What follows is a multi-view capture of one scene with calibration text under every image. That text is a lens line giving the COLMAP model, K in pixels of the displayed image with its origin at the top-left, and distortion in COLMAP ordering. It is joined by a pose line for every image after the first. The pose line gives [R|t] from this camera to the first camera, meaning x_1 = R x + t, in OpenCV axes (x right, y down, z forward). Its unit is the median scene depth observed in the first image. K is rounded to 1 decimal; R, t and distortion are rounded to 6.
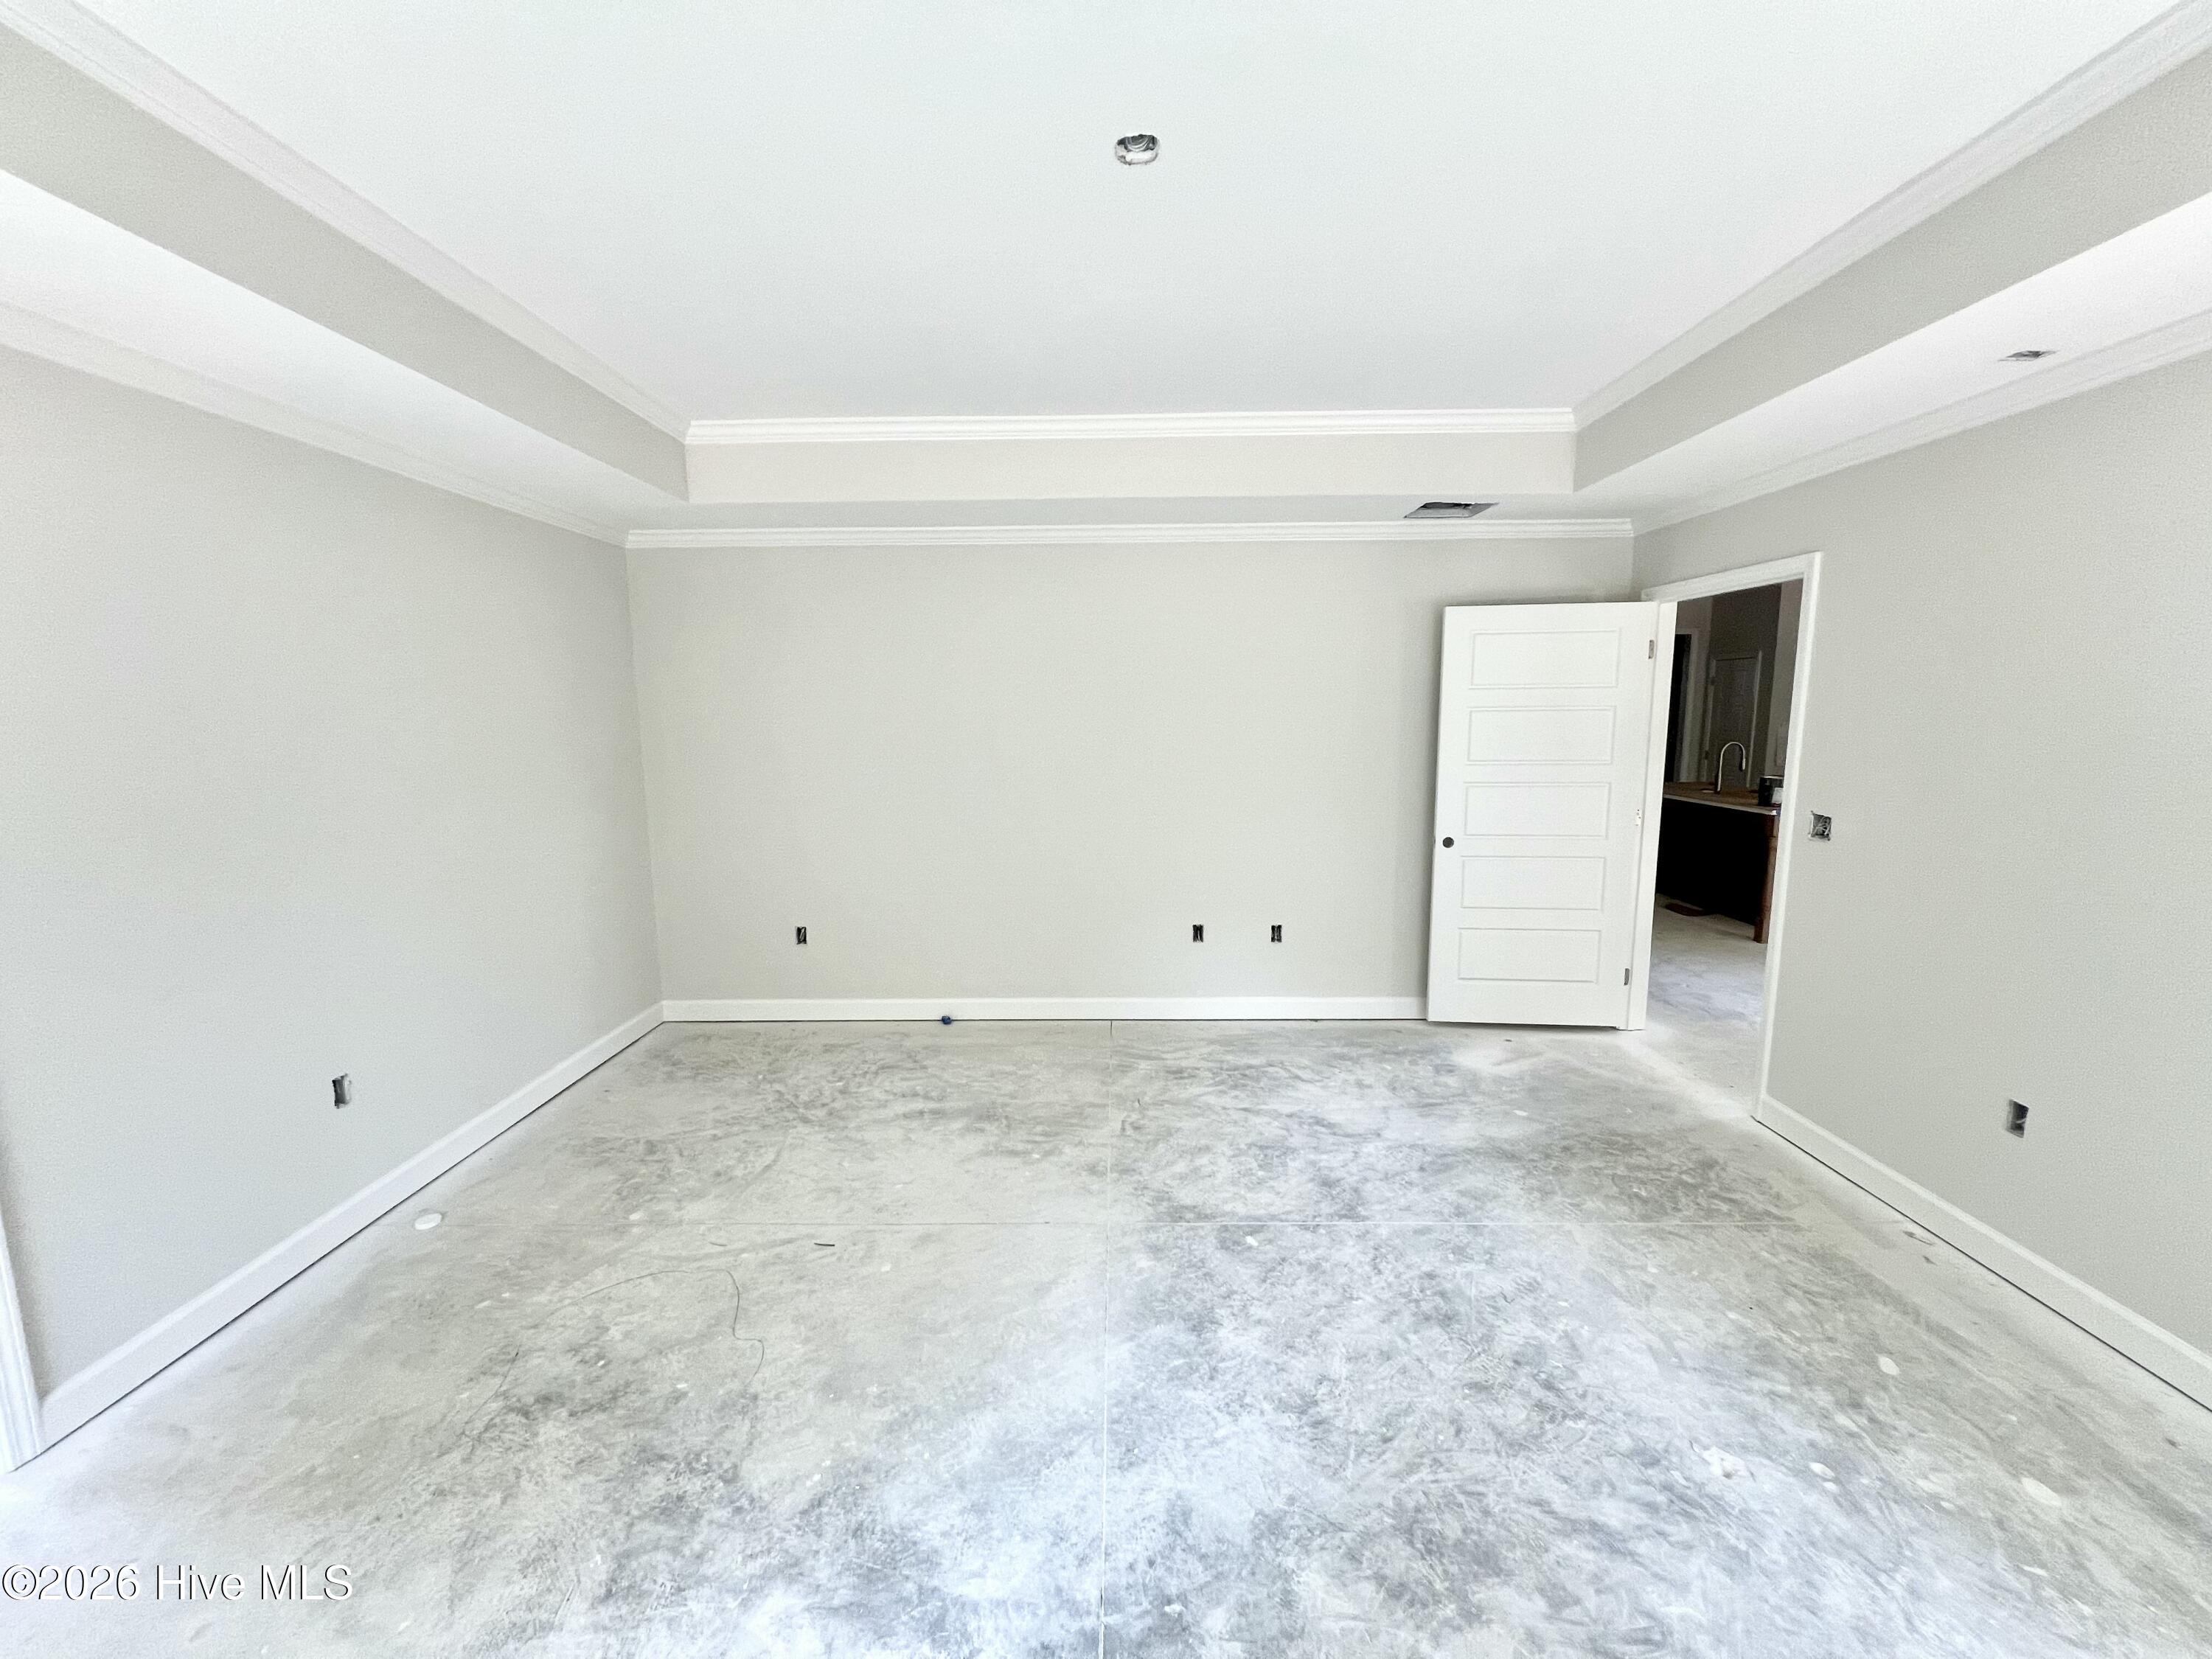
lens RADIAL K [[881.5, 0, 1106.5], [0, 881.5, 833.0], [0, 0, 1]] dist [-0.003039, 0.000272]
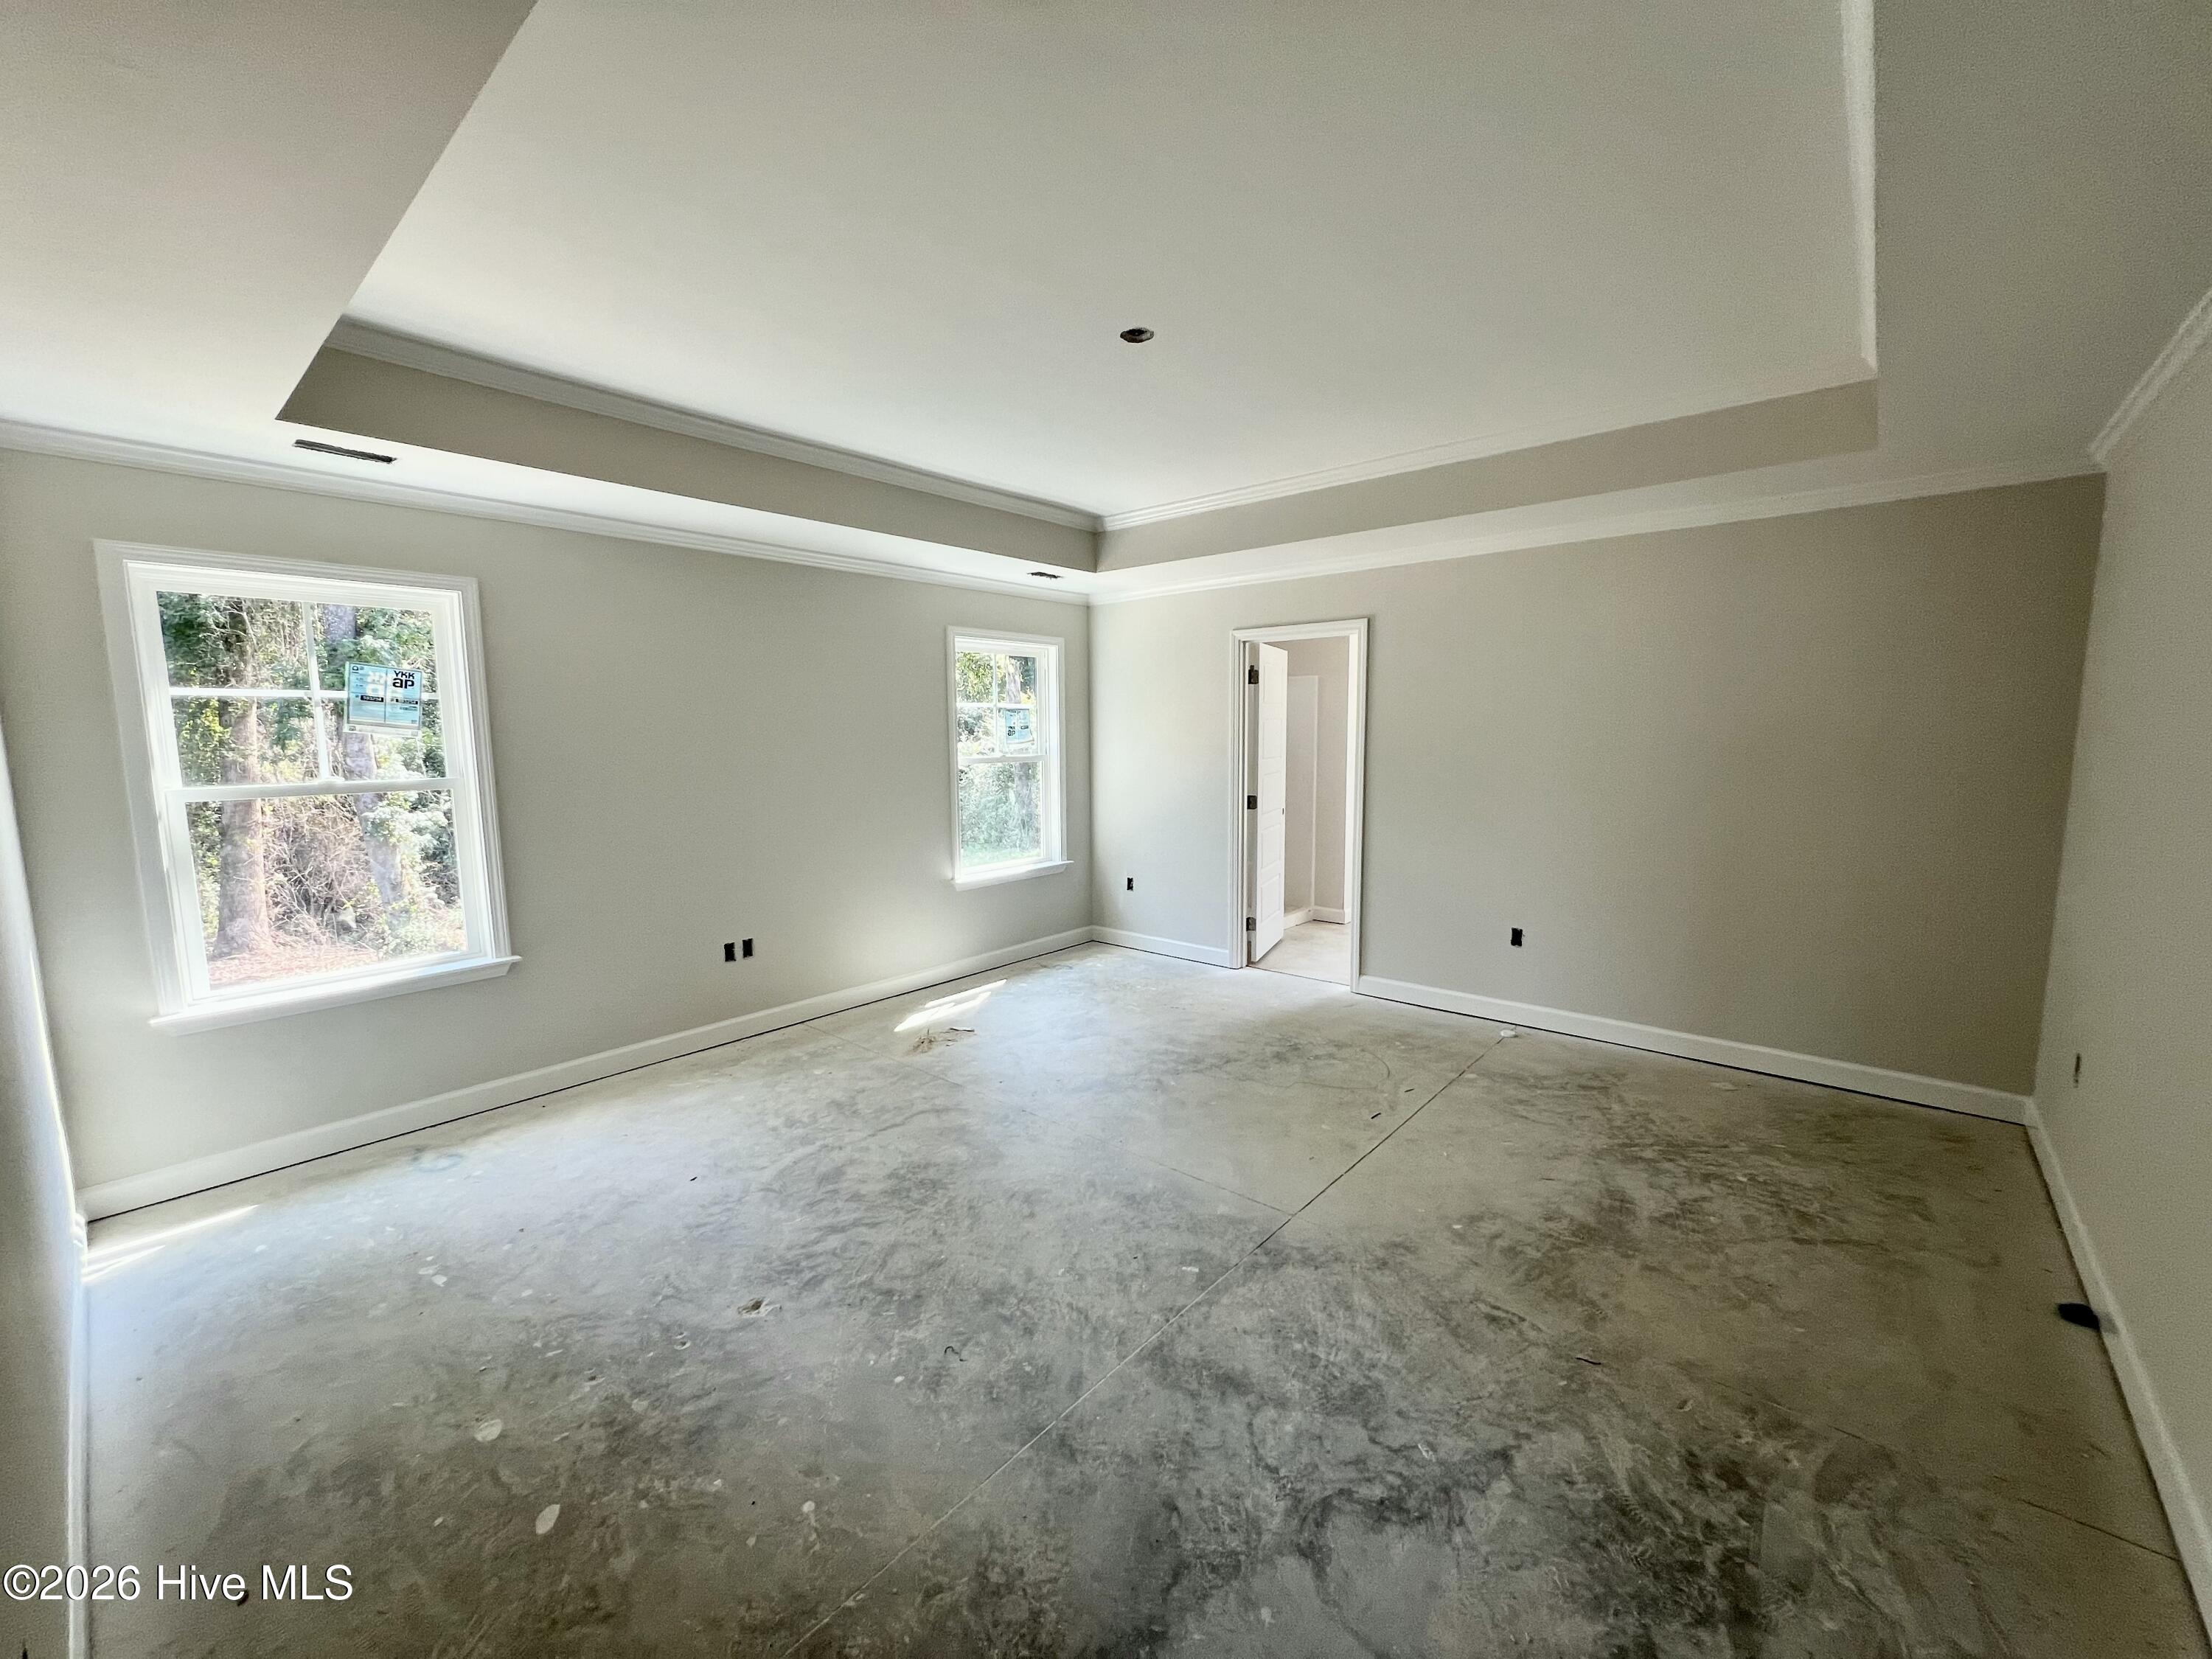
lens RADIAL K [[881.5, 0, 1110.7], [0, 881.5, 826.1], [0, 0, 1]] dist [-0.003039, 0.000272]
pose [[-0.639213, 0.100123, -0.762485, 0.790822], [-0.091502, 0.974543, 0.204678, -0.165387], [0.763567, 0.200602, -0.613779, 1.257097]]
